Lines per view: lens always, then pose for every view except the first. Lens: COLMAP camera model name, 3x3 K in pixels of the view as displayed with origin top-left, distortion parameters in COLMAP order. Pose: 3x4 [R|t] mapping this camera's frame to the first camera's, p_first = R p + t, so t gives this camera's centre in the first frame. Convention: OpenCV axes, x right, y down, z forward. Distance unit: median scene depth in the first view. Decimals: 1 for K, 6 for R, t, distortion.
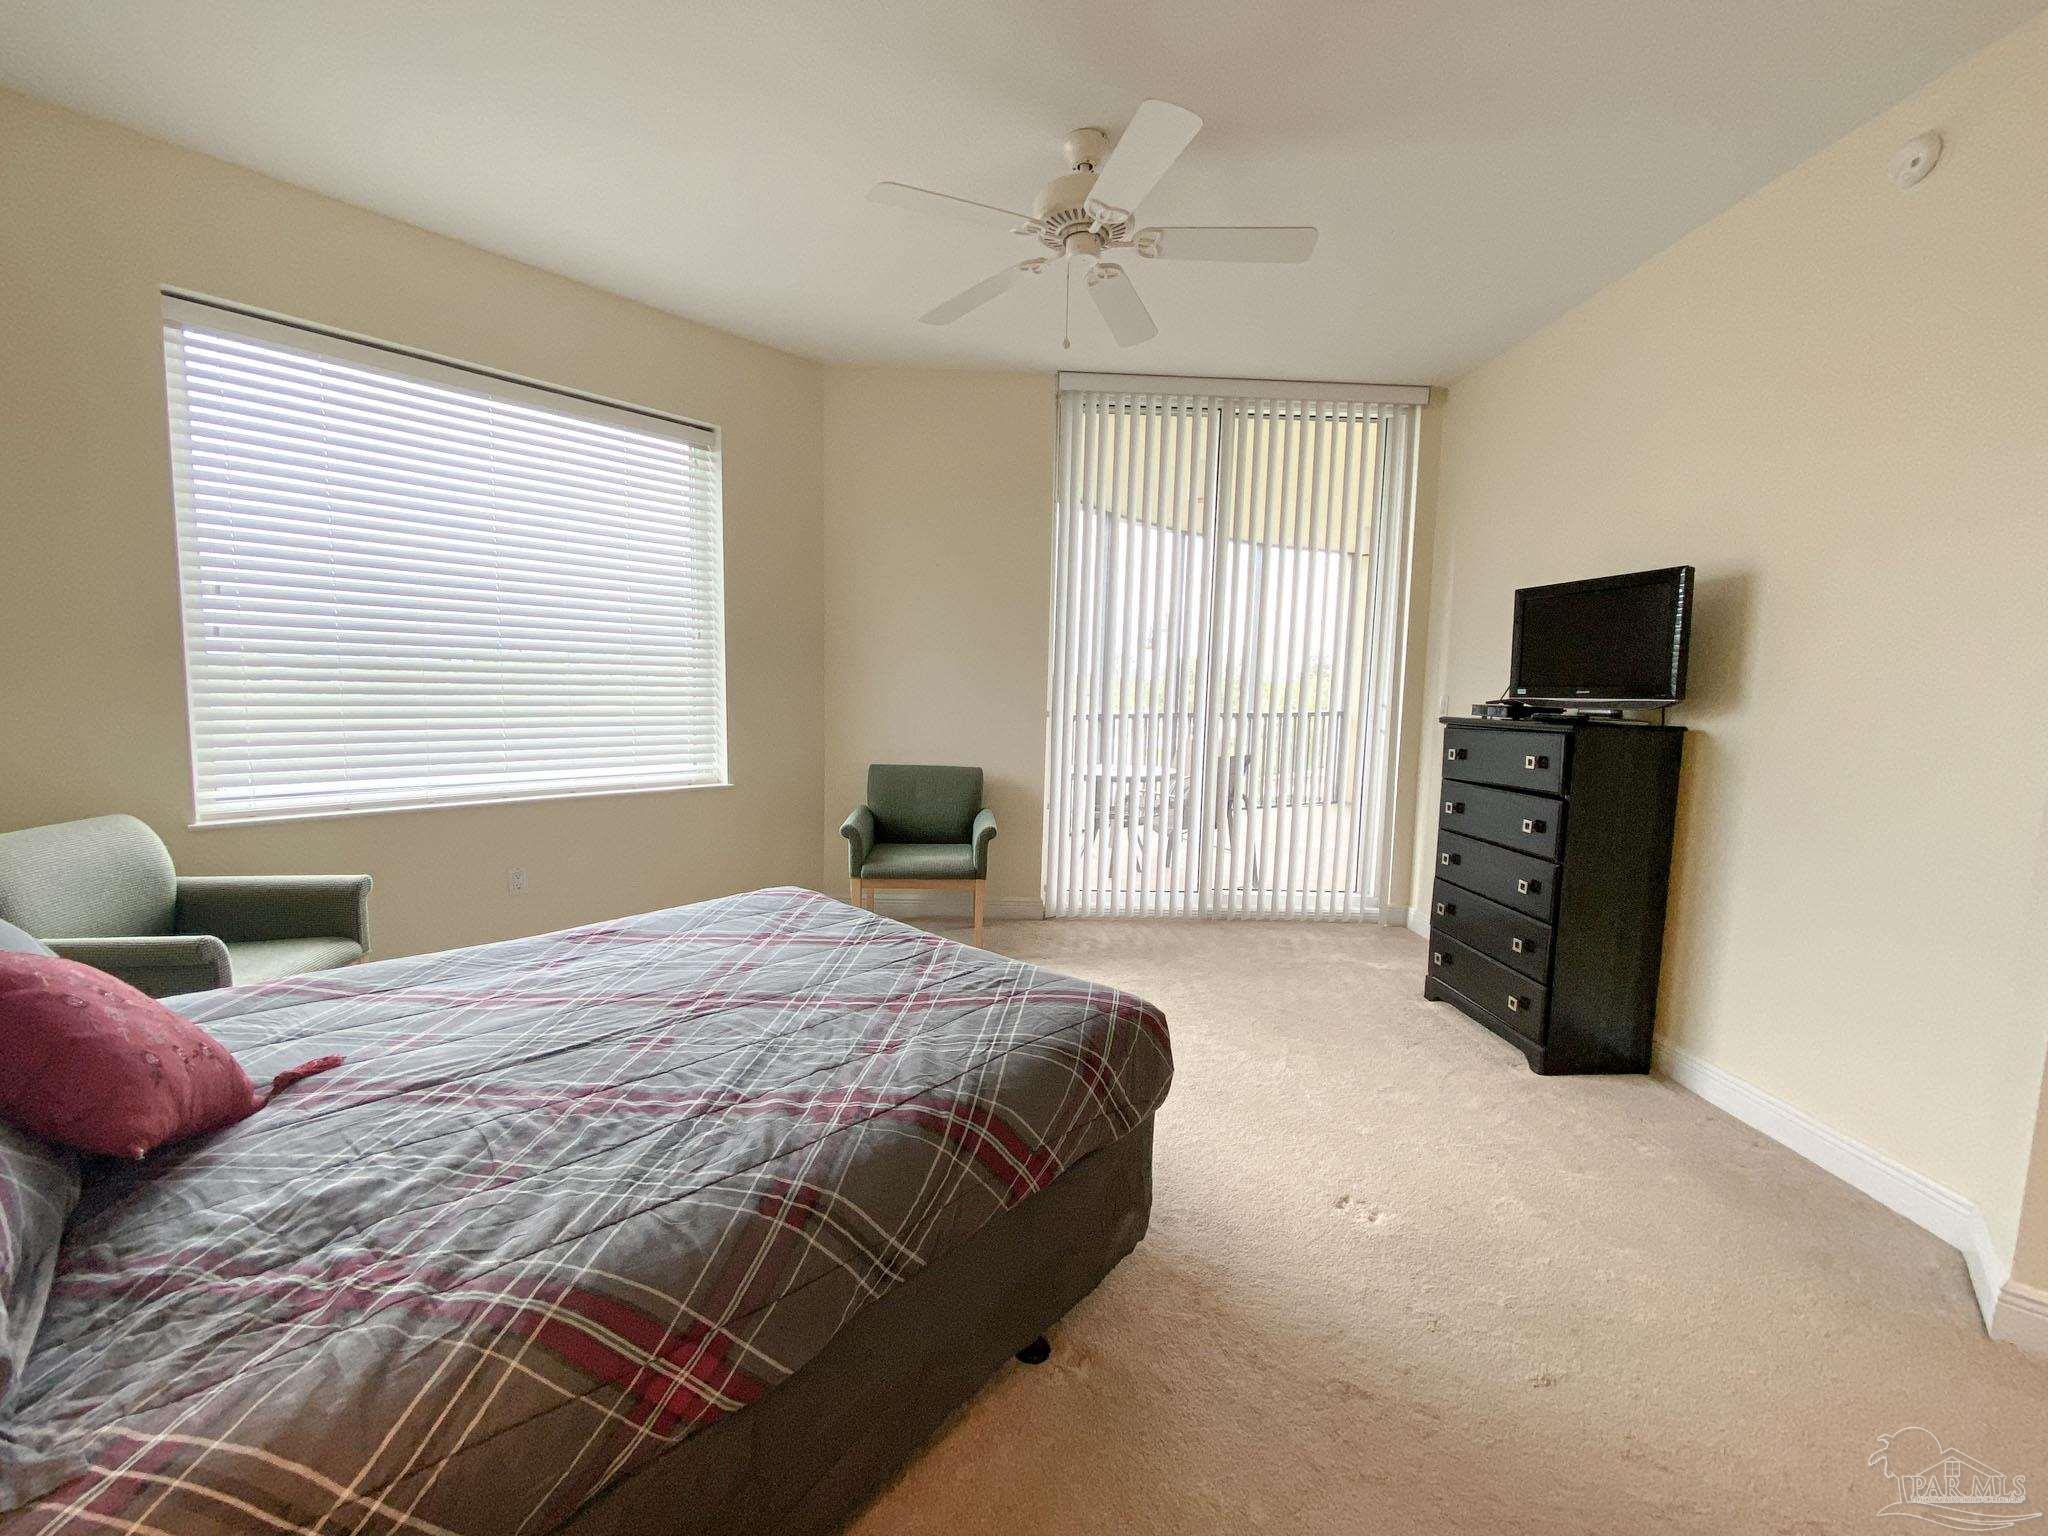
lens RADIAL K [[836.0, 0, 1002.3], [0, 836.0, 760.8], [0, 0, 1]] dist [0.007382, -0.005791]
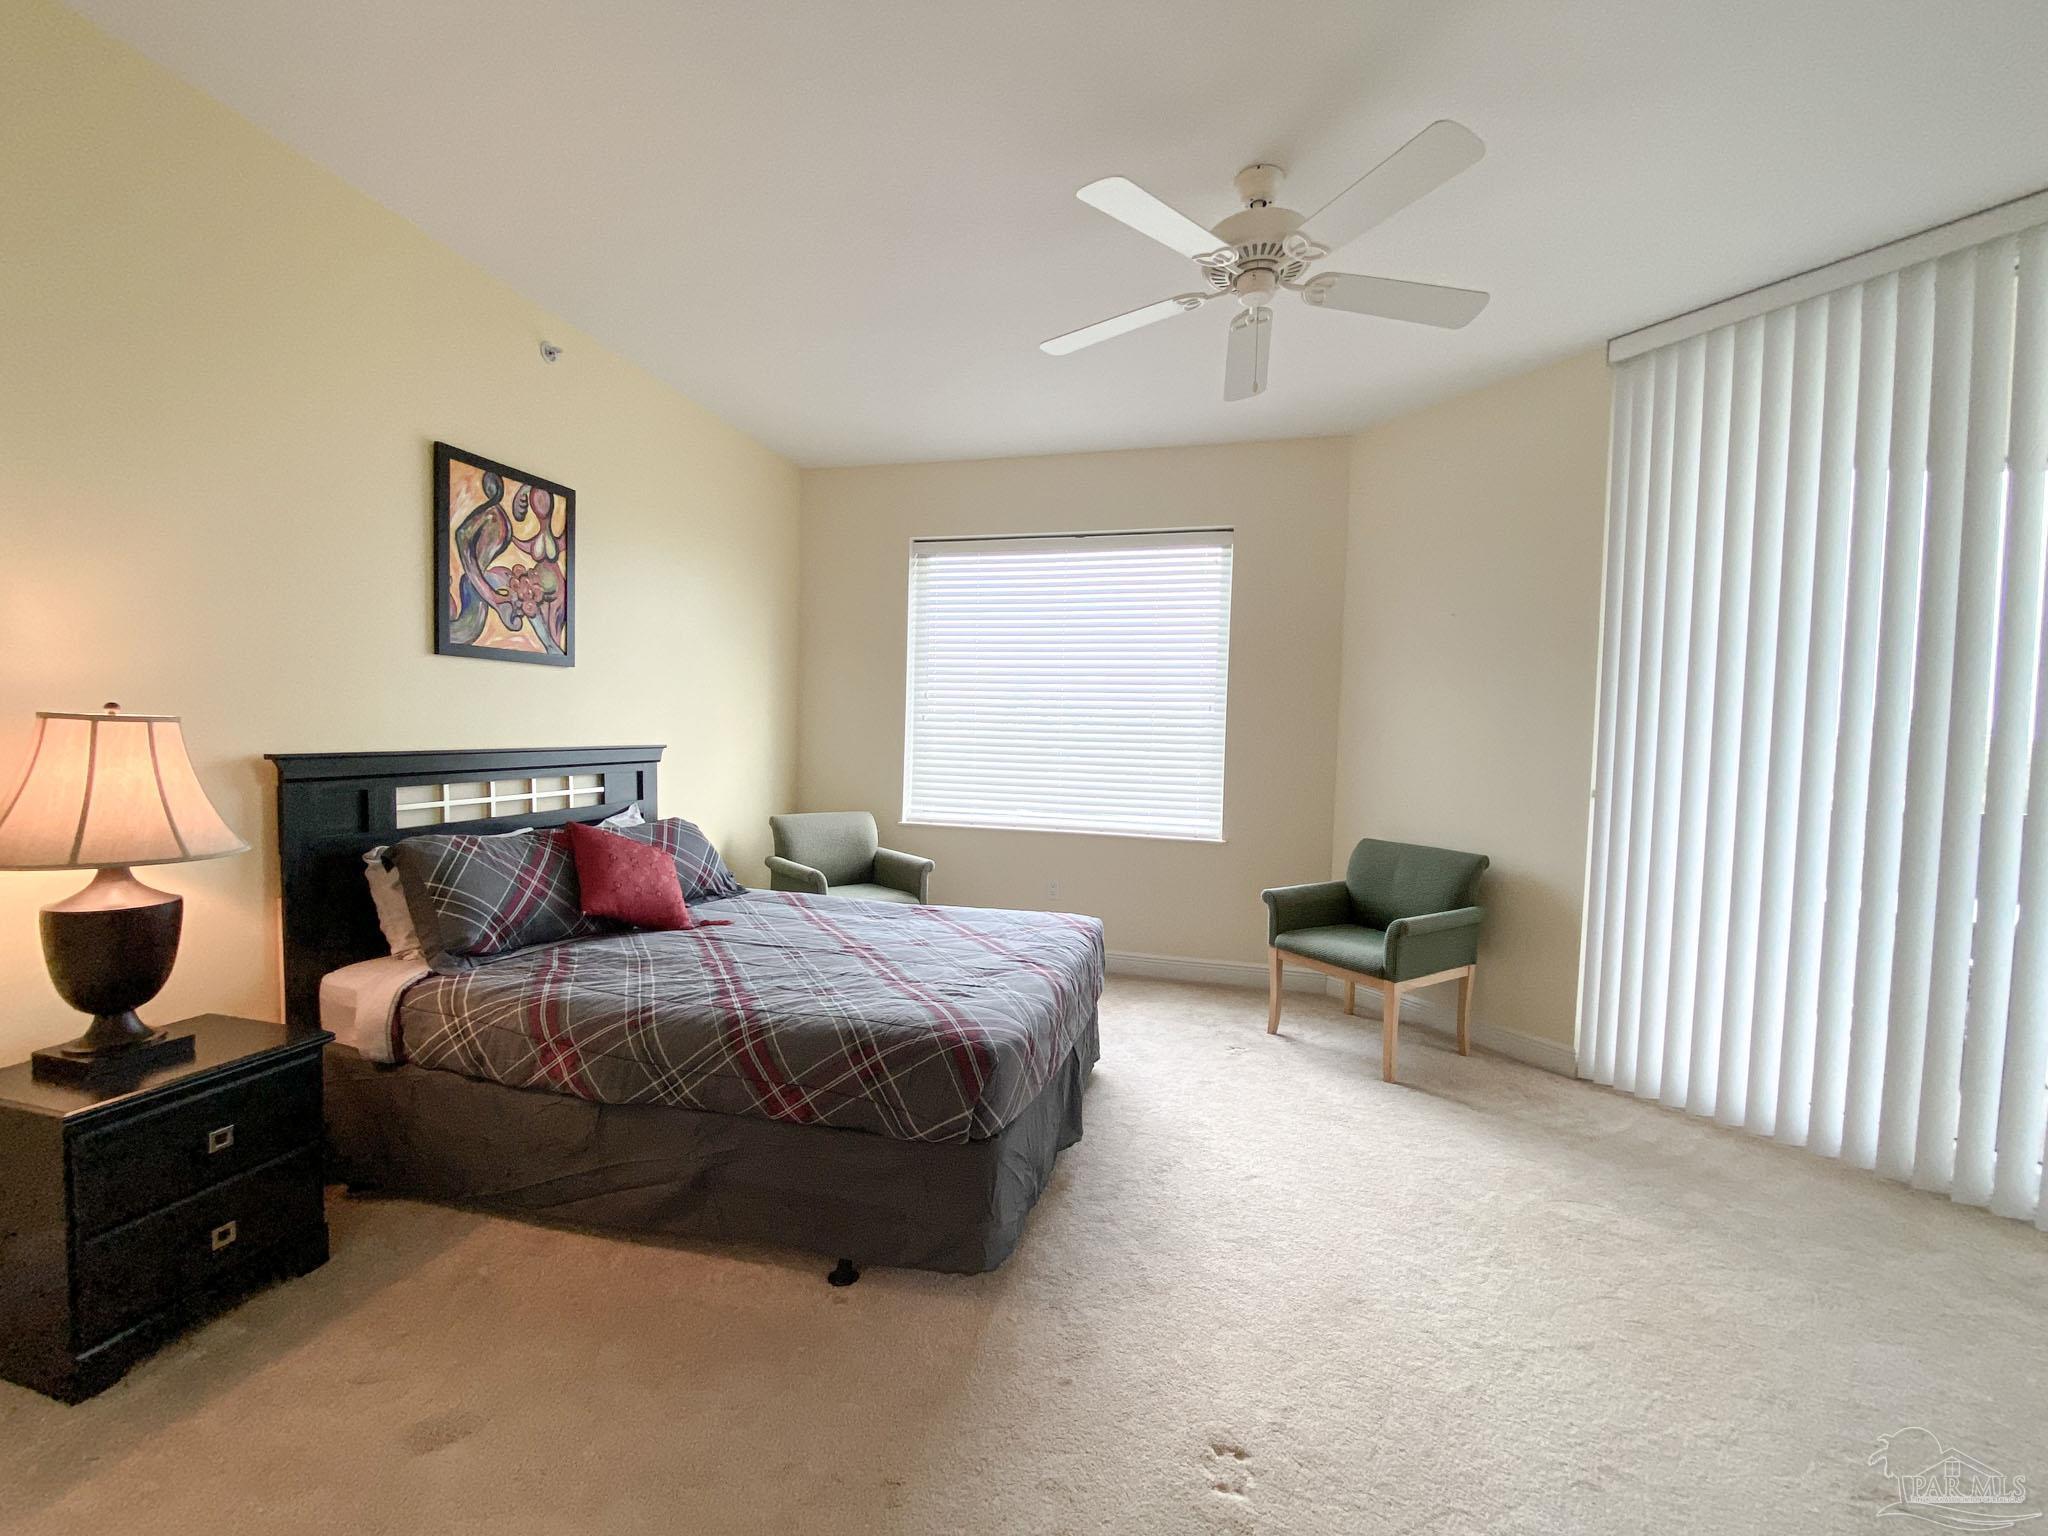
lens RADIAL K [[836.0, 0, 1031.4], [0, 836.0, 757.5], [0, 0, 1]] dist [0.007382, -0.005791]
pose [[0.479944, 0.011225, -0.877227, 0.972352], [-0.096303, 0.994549, -0.039963, -0.023490], [0.871998, 0.103660, 0.478409, 0.454524]]
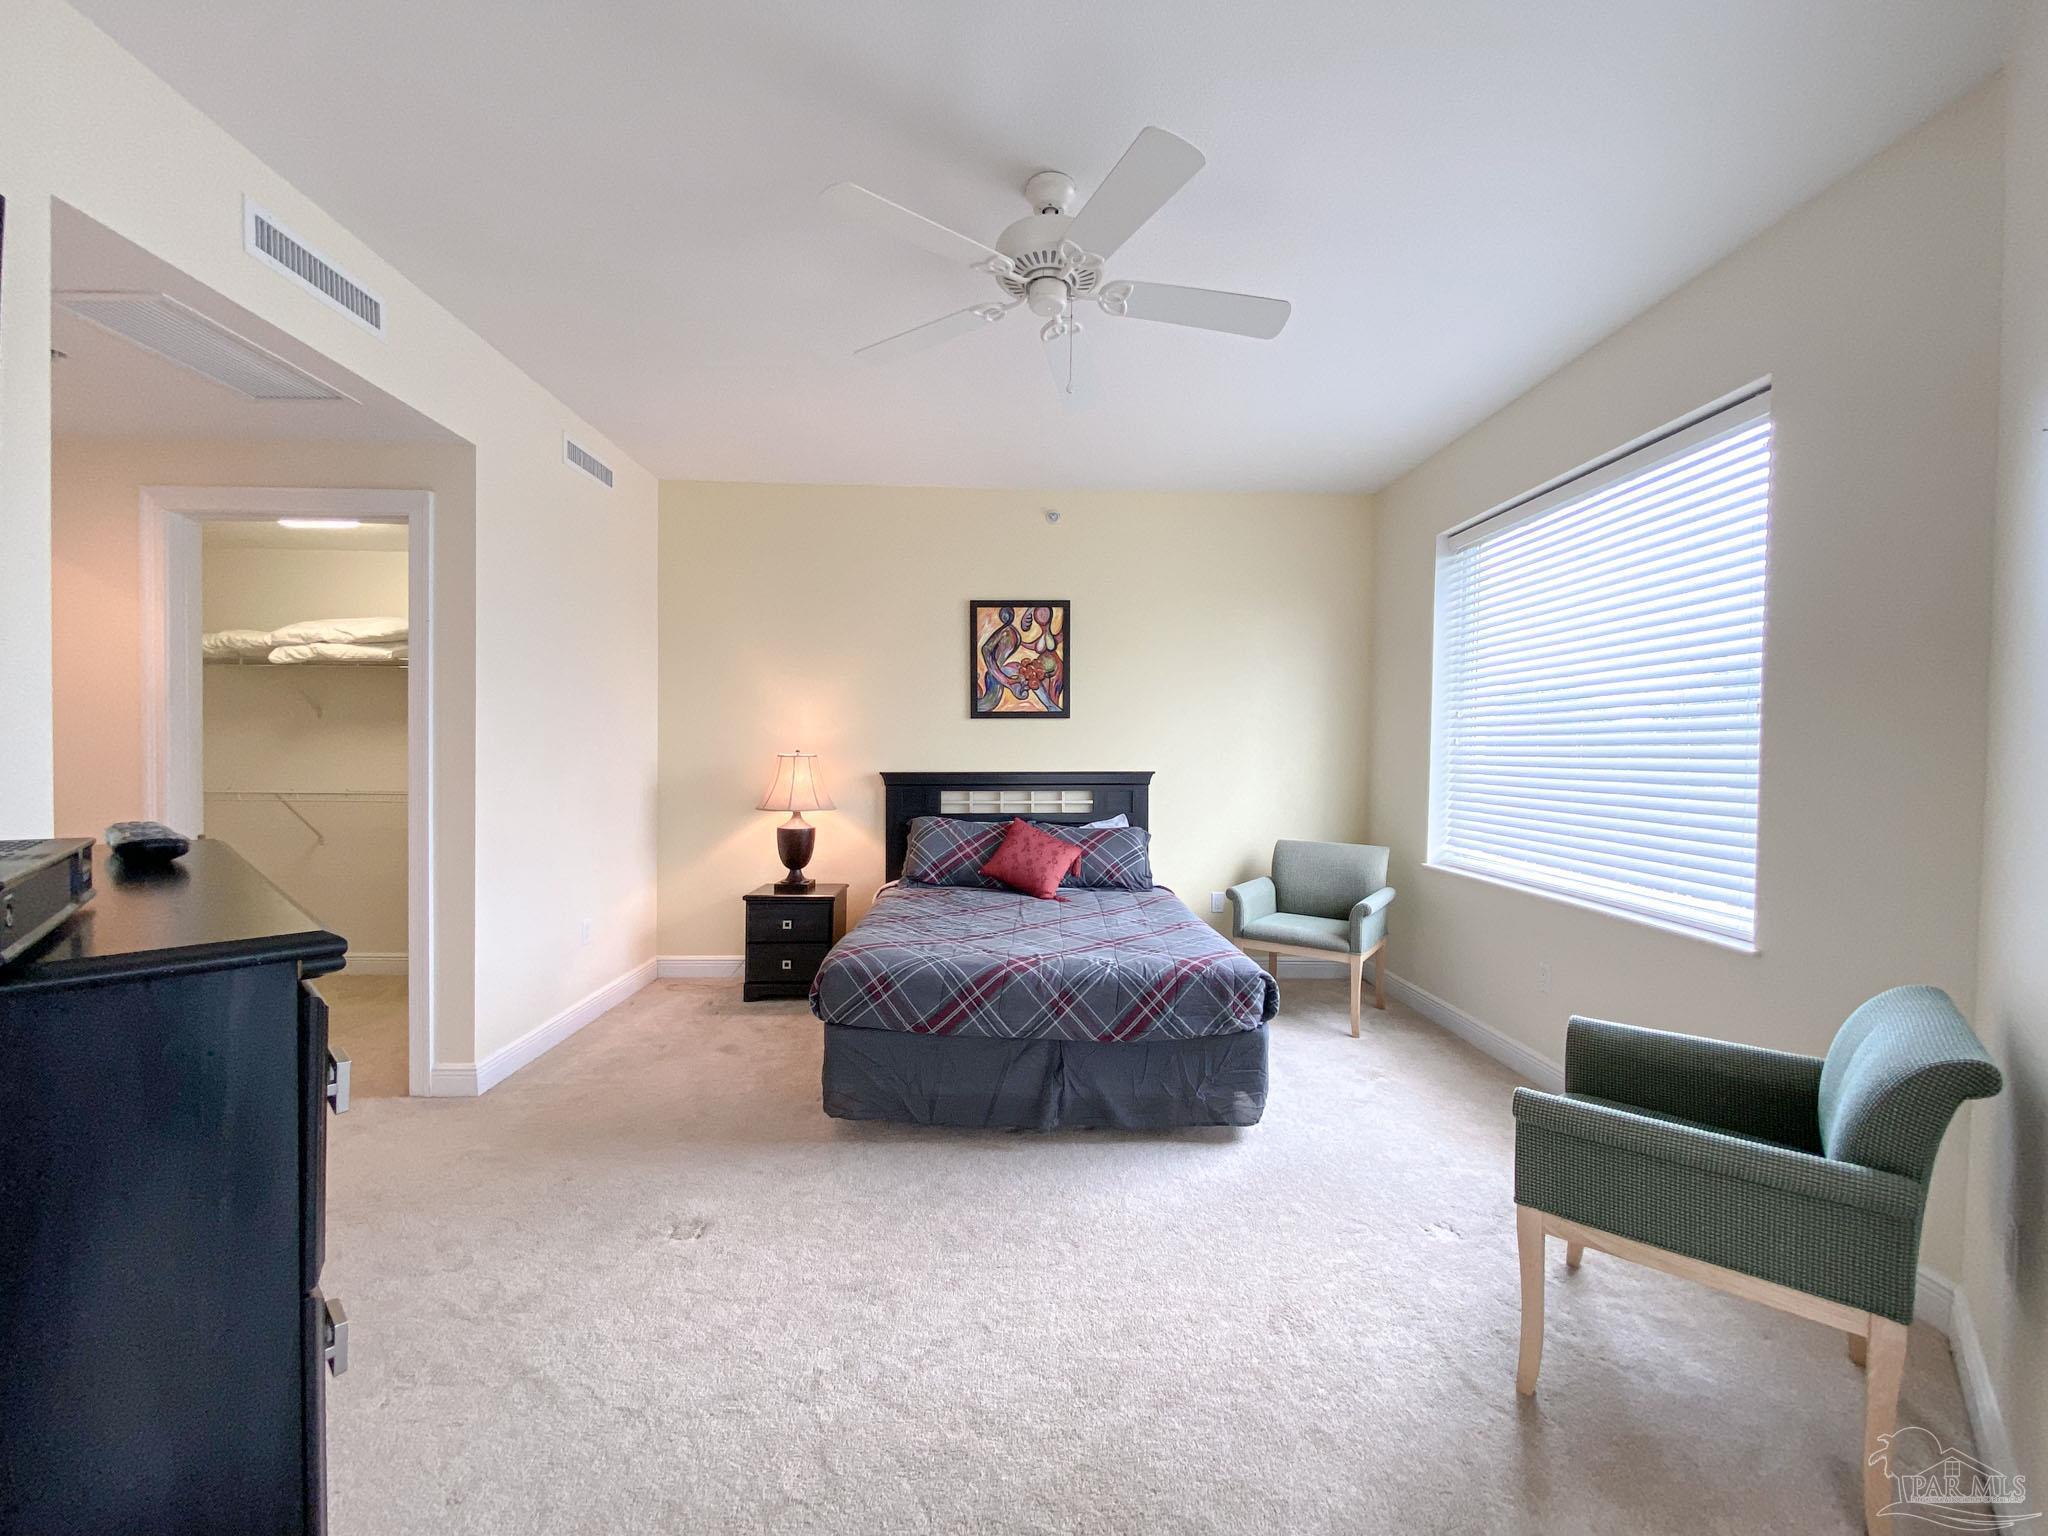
lens RADIAL K [[836.0, 0, 1031.2], [0, 836.0, 758.4], [0, 0, 1]] dist [0.007382, -0.005791]
pose [[-0.711223, -0.029105, -0.702364, 0.891487], [-0.094645, 0.994010, 0.054649, -0.178803], [0.696566, 0.105343, -0.709717, 2.036834]]
